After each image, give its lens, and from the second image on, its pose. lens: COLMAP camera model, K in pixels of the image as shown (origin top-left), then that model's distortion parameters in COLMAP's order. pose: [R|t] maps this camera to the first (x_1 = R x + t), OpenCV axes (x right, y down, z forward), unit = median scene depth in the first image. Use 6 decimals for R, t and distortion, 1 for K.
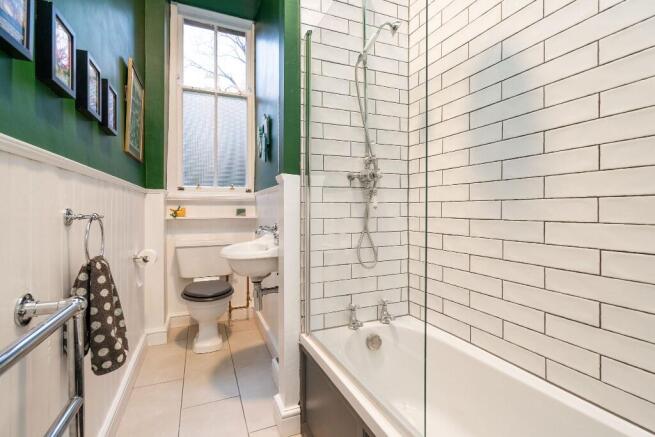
lens RADIAL K [[299.2, 0, 327.5], [0, 299.2, 208.5], [0, 0, 1]] dist [-0.004766, 0.001383]
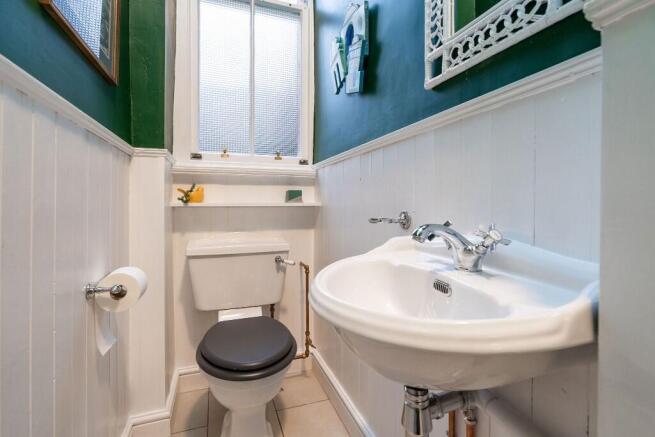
lens RADIAL K [[299.2, 0, 323.7], [0, 299.2, 199.9], [0, 0, 1]] dist [-0.004766, 0.001383]
pose [[0.998391, -0.003617, -0.056583, -0.216724], [0.002960, 0.999927, -0.011690, 0.029623], [0.056621, 0.011504, 0.998329, 0.446643]]
